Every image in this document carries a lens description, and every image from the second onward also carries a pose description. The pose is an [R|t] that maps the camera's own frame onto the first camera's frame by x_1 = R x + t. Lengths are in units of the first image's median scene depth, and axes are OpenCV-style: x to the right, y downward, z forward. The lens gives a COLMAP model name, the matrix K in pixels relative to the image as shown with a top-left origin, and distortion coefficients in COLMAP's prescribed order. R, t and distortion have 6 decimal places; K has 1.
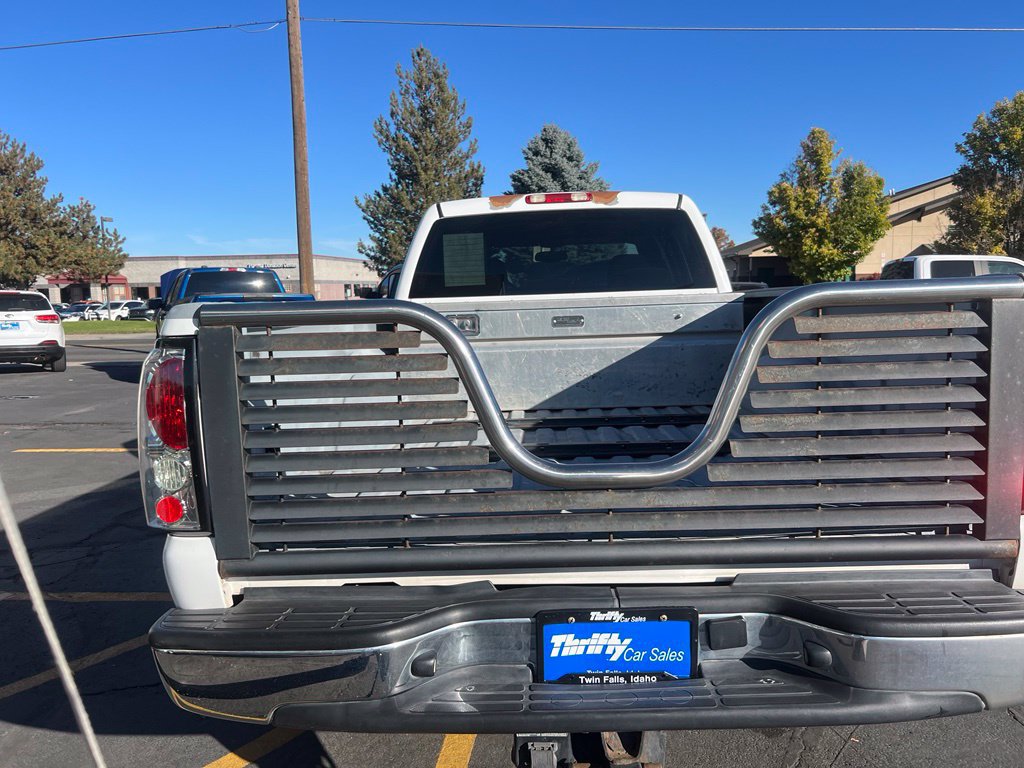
lens RADIAL K [[769.1, 0, 511.7], [0, 769.1, 367.9], [0, 0, 1]] dist [0.013121, -0.003692]
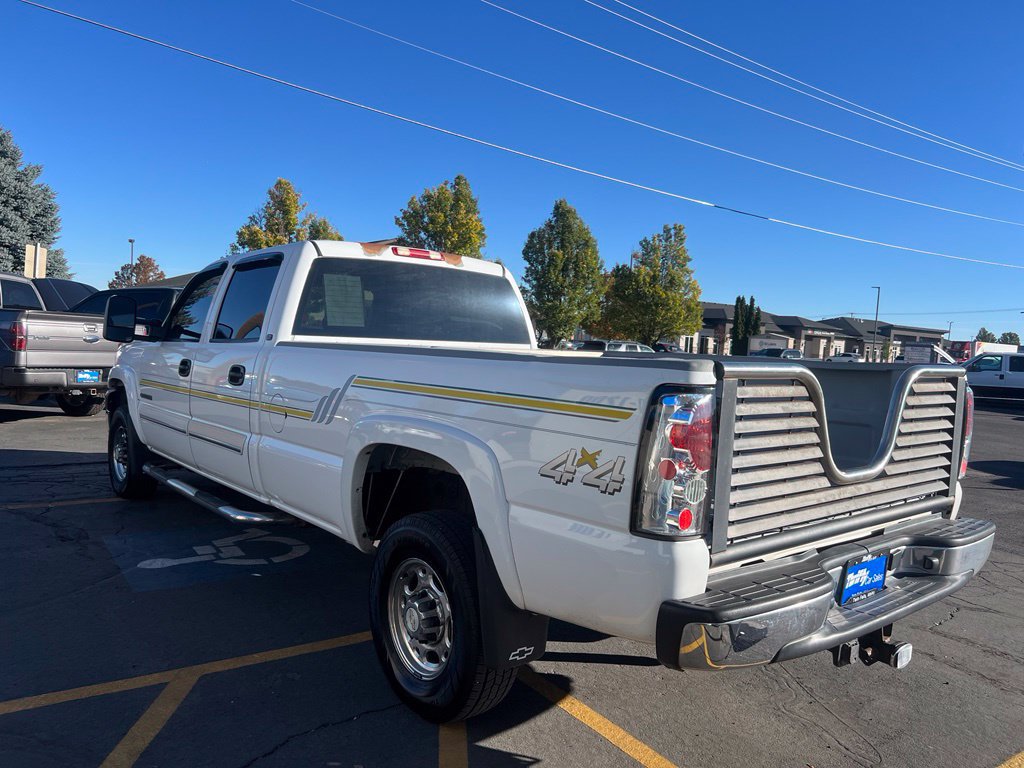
lens RADIAL K [[767.4, 0, 514.6], [0, 767.4, 385.3], [0, 0, 1]] dist [0.036899, -0.048649]
pose [[0.749263, 0.027835, 0.661687, -0.561455], [-0.009504, 0.999465, -0.031282, 0.001552], [-0.662204, 0.017150, 0.749127, 0.084593]]
